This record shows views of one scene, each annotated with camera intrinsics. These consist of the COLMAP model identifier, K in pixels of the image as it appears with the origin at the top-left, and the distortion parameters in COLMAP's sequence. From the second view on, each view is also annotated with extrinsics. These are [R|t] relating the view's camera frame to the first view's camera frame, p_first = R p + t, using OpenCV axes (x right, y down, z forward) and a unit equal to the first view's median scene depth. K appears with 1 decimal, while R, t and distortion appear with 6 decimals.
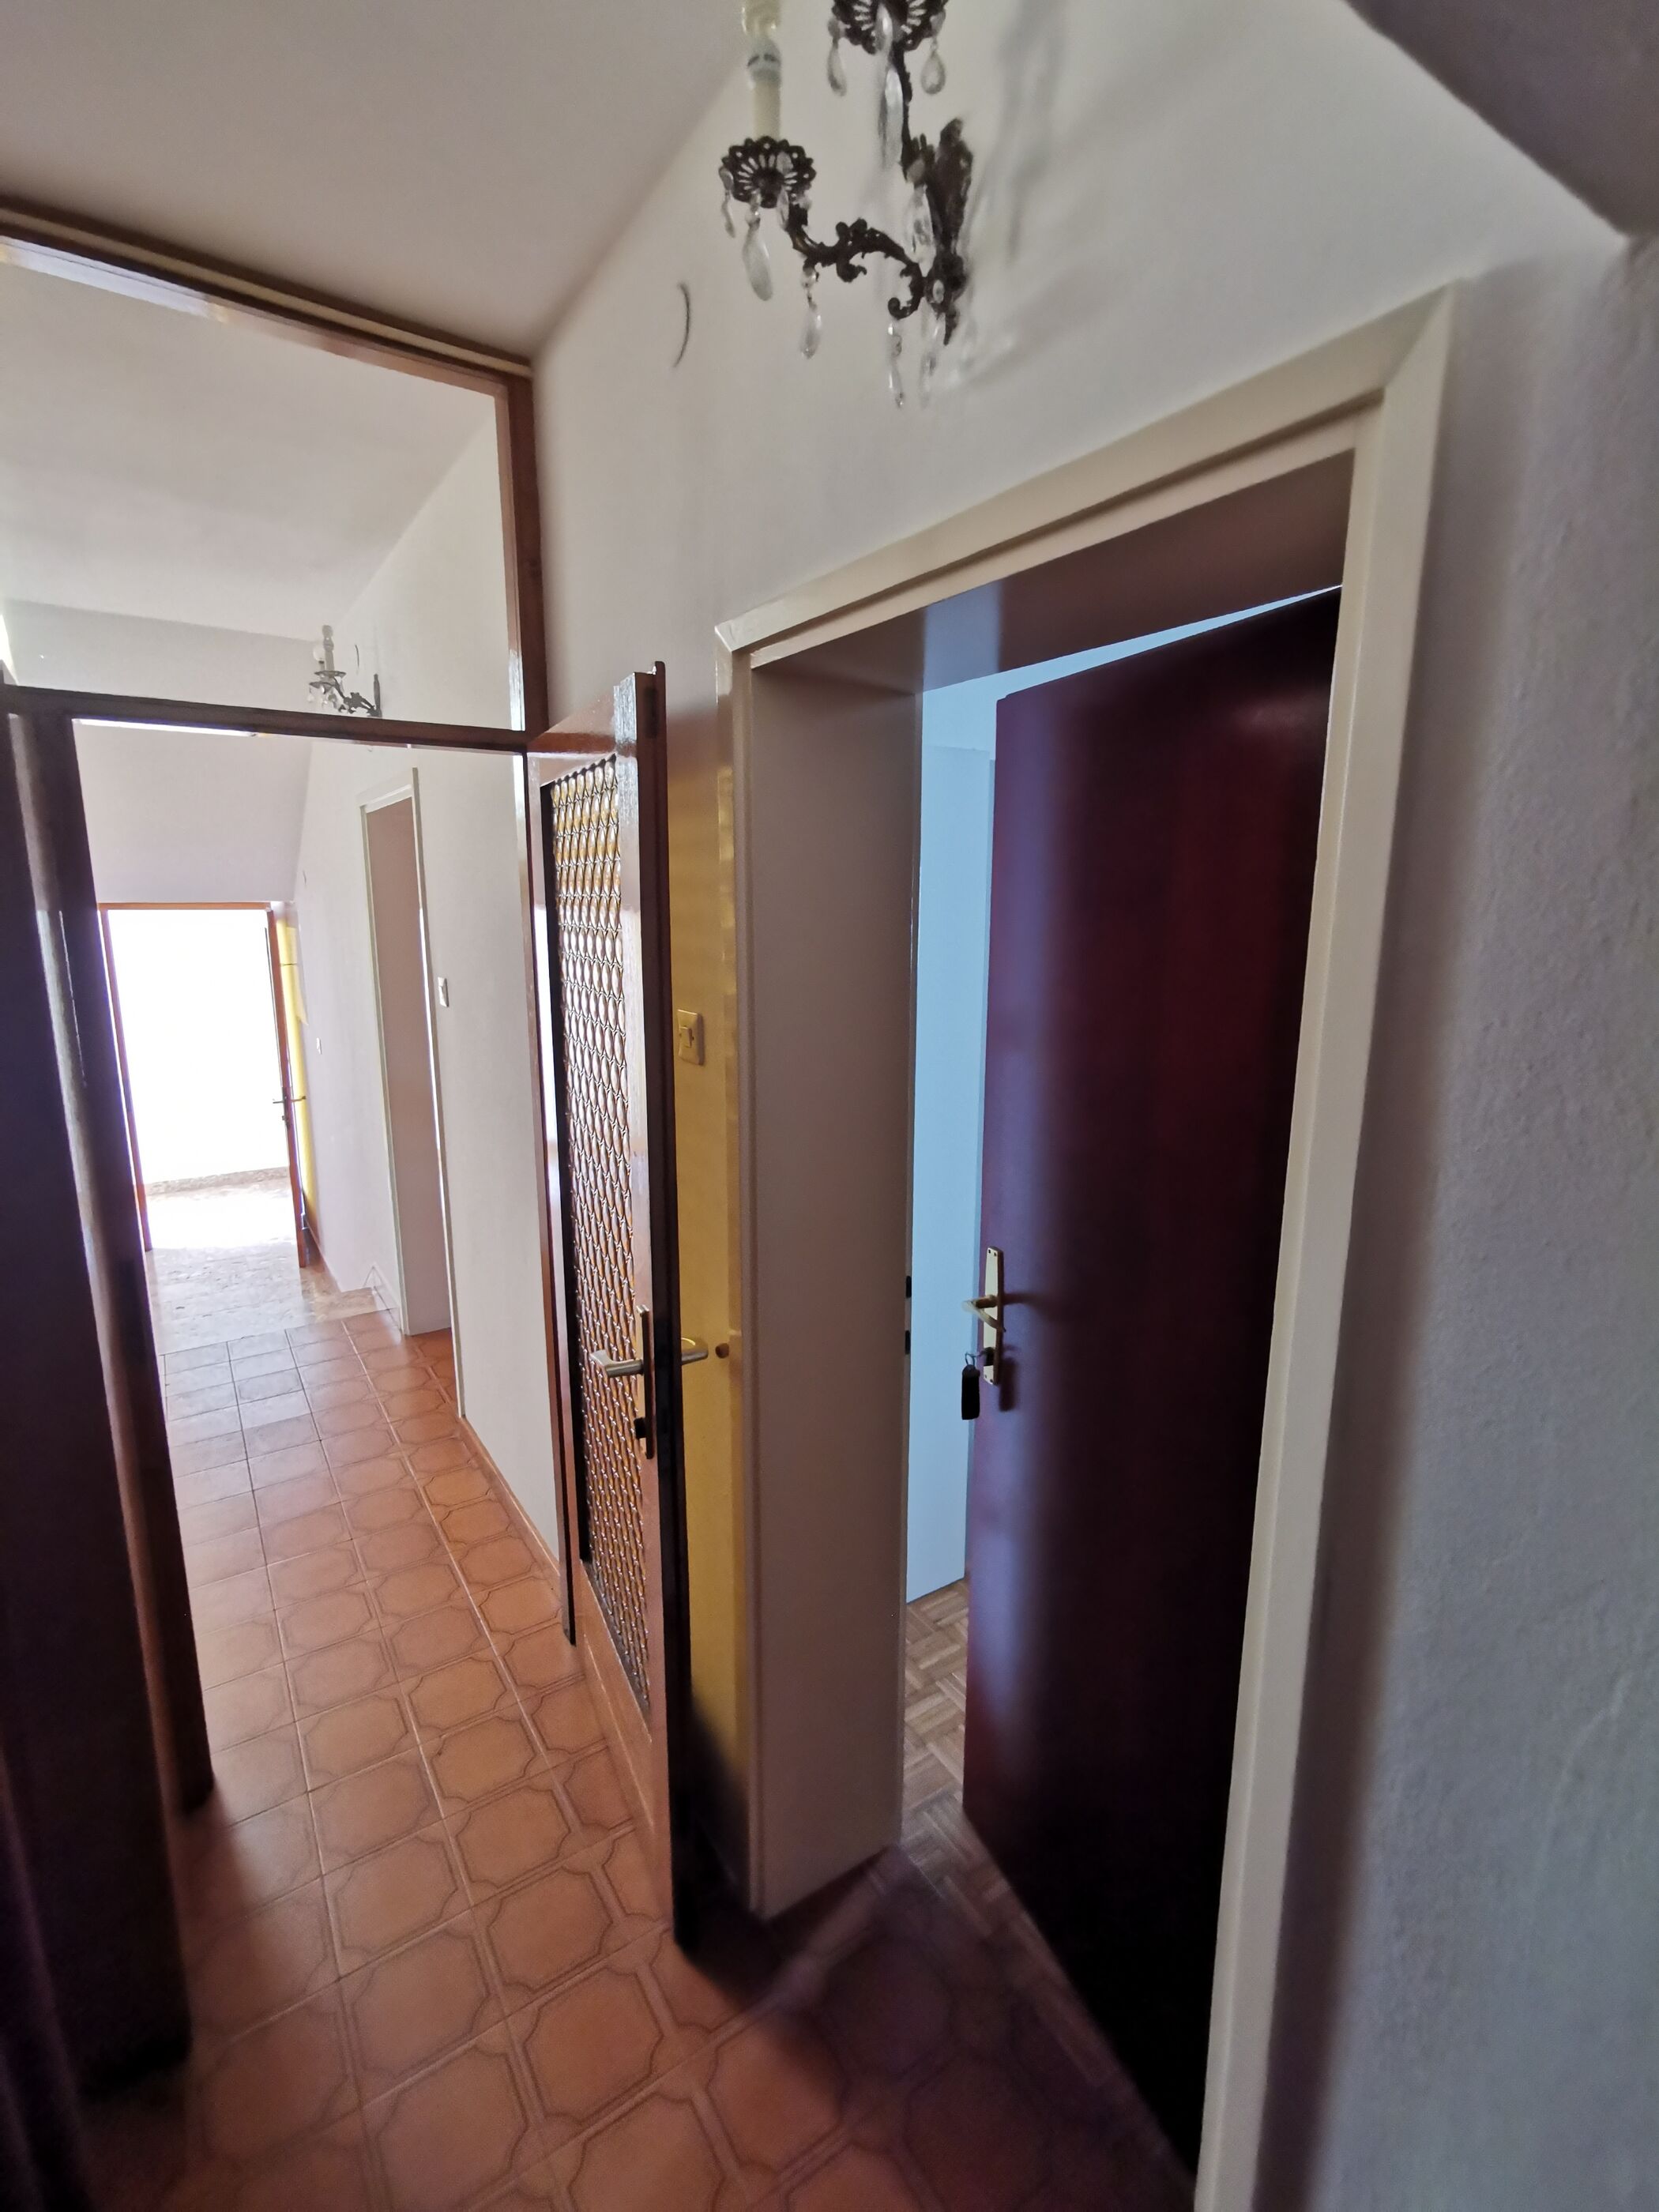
lens RADIAL K [[1012.0, 0, 822.3], [0, 1012.0, 1106.1], [0, 0, 1]] dist [-0.007874, 0.000471]
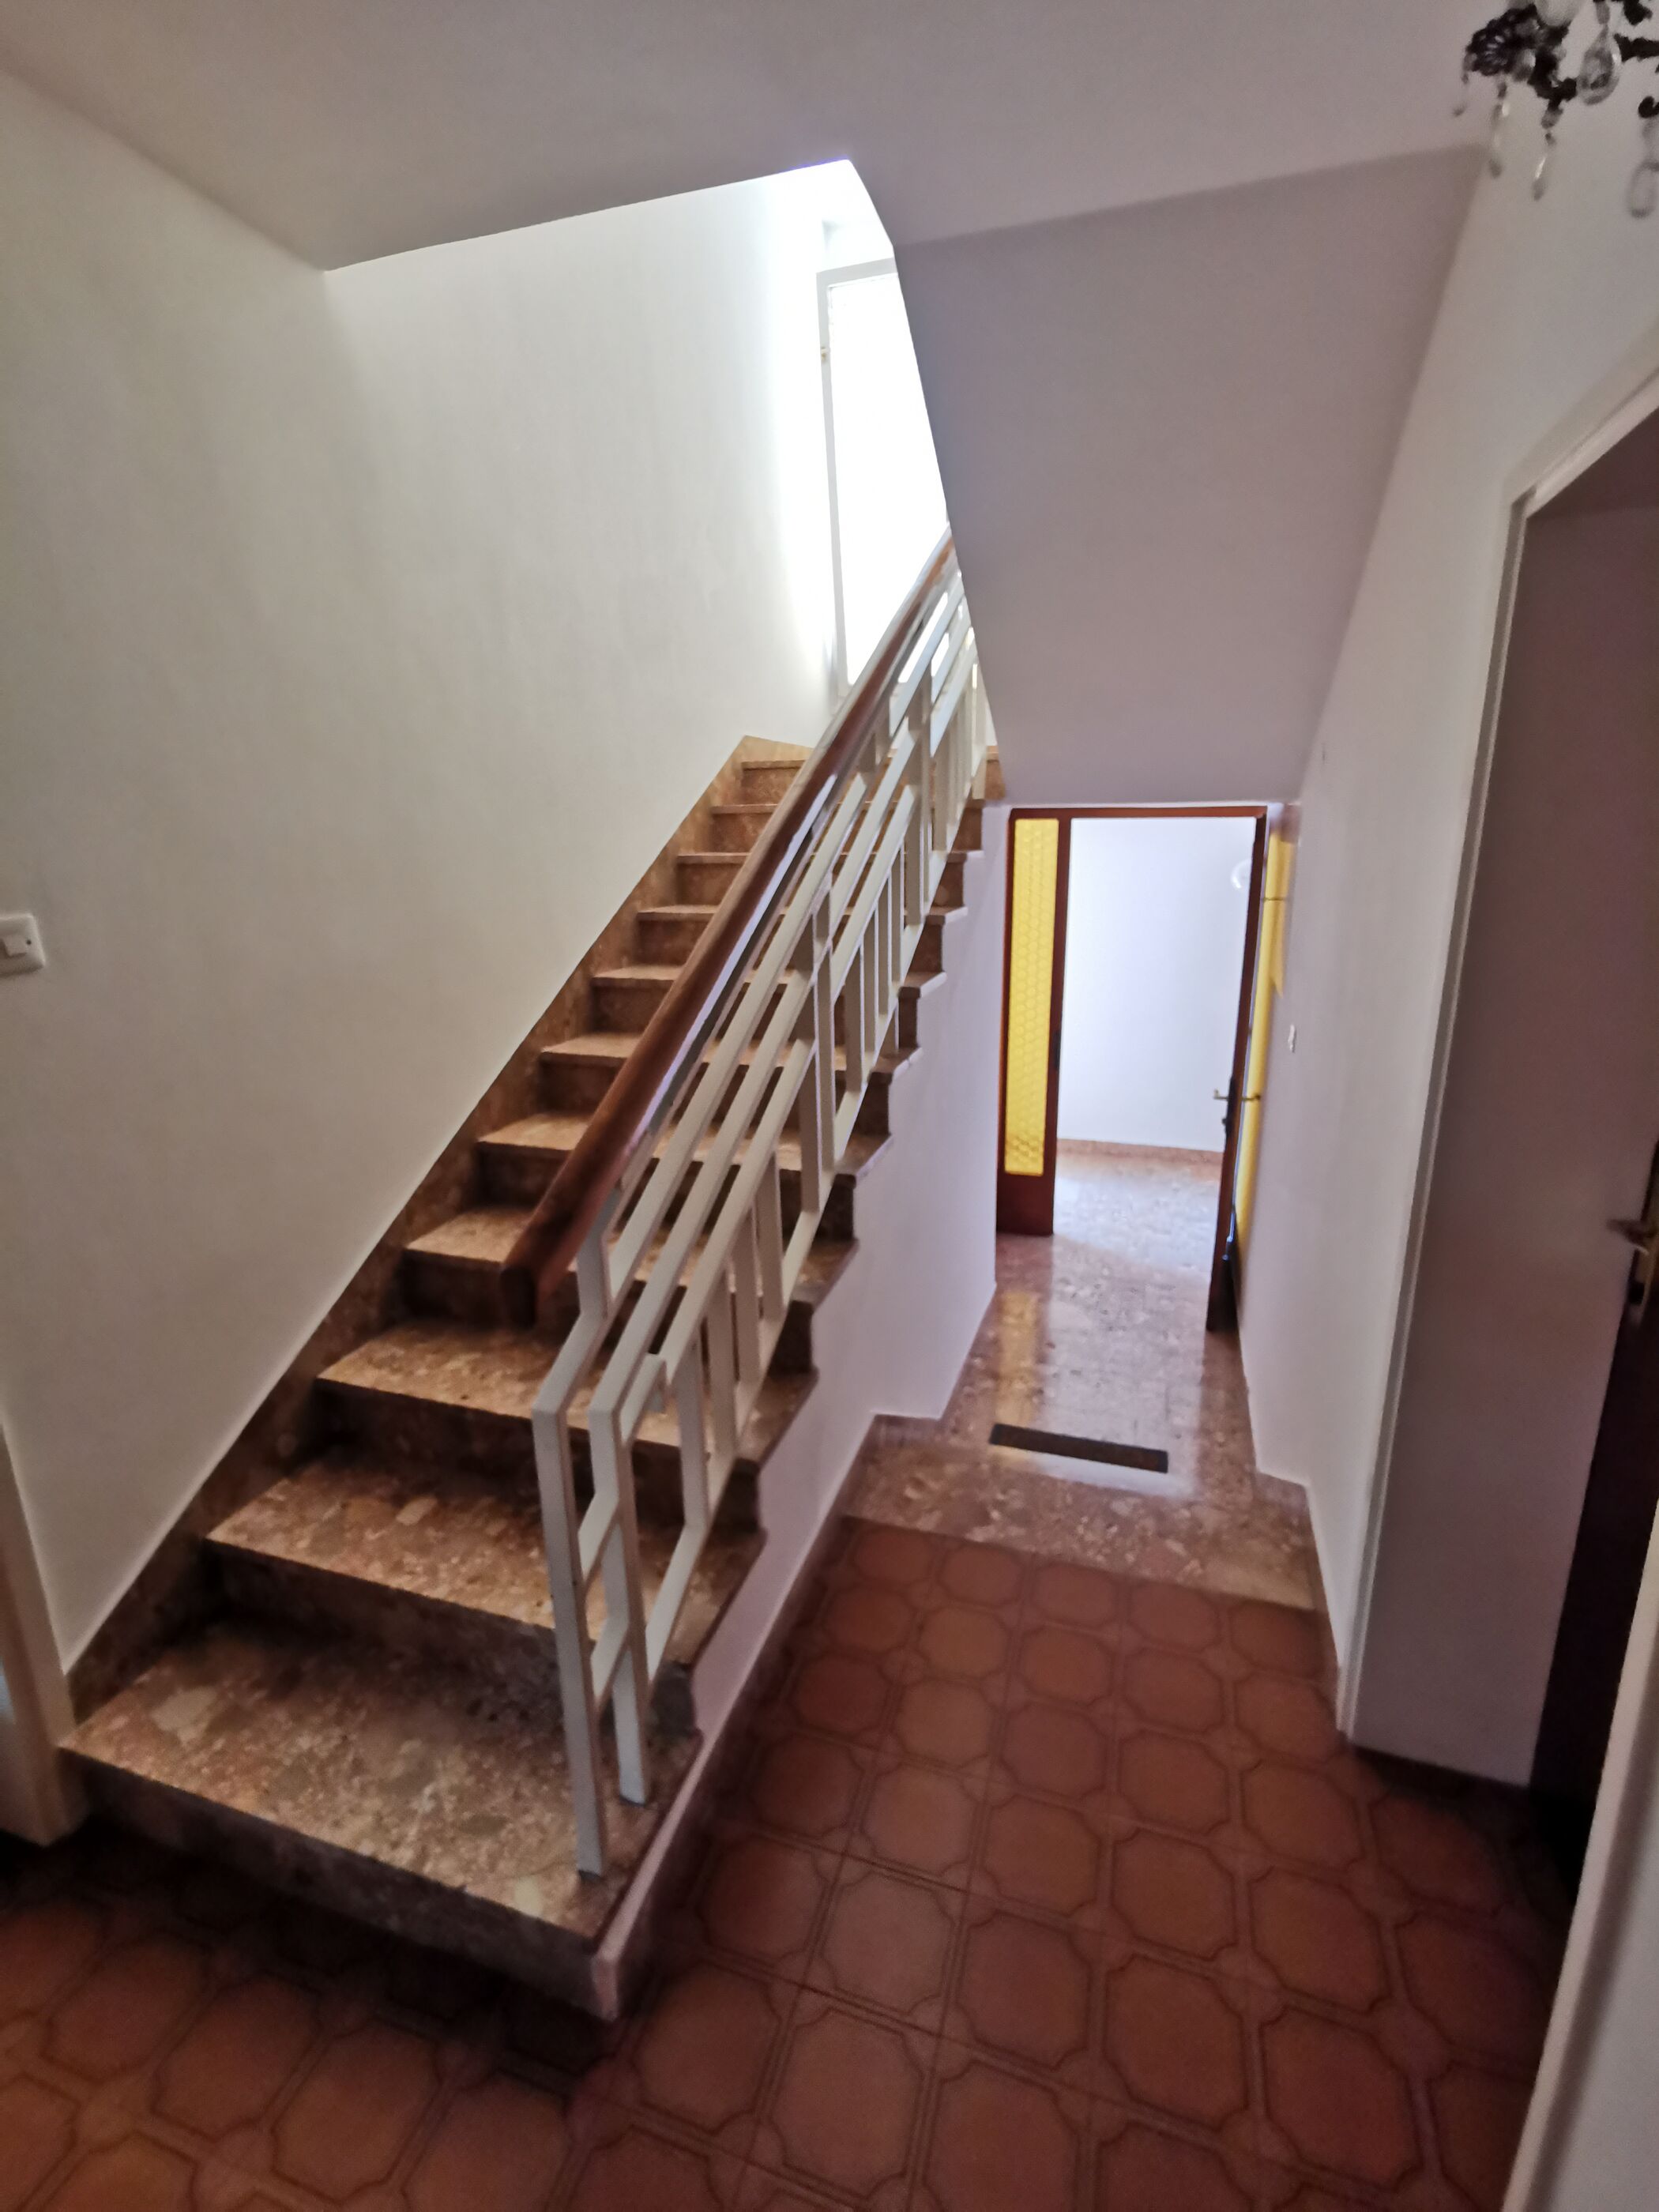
lens RADIAL K [[1012.0, 0, 825.8], [0, 1012.0, 1100.3], [0, 0, 1]] dist [-0.007874, 0.000471]
pose [[0.619185, 0.187156, -0.762616, -0.176021], [-0.134712, 0.982101, 0.131645, -0.056944], [0.773604, 0.021221, 0.633314, 0.347408]]
